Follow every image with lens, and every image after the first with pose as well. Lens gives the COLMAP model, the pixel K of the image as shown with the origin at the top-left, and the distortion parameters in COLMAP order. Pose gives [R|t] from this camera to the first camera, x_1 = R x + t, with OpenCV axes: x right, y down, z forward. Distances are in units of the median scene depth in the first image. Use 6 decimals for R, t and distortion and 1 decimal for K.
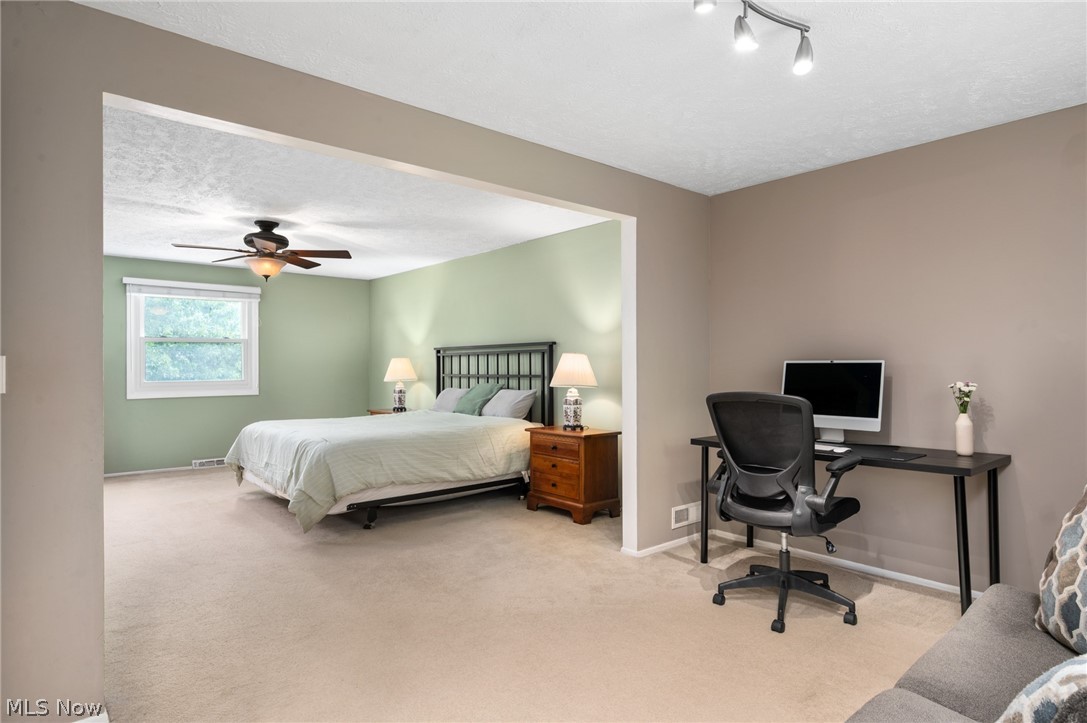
lens RADIAL K [[633.4, 0, 542.6], [0, 633.4, 363.1], [0, 0, 1]] dist [0.001439, -0.001204]
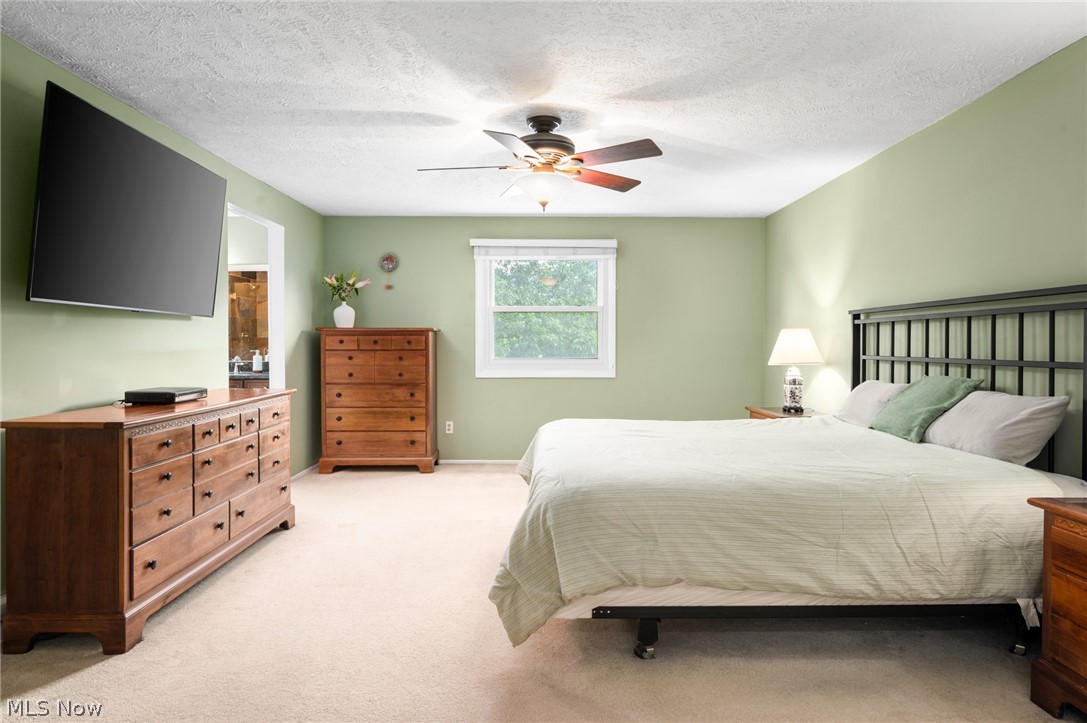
lens RADIAL K [[633.4, 0, 562.6], [0, 633.4, 353.1], [0, 0, 1]] dist [0.001439, -0.001204]
pose [[0.768960, 0.015668, -0.639105, 0.000473], [-0.001856, 0.999750, 0.022276, 0.003176], [0.639294, -0.015944, 0.768797, 0.437541]]
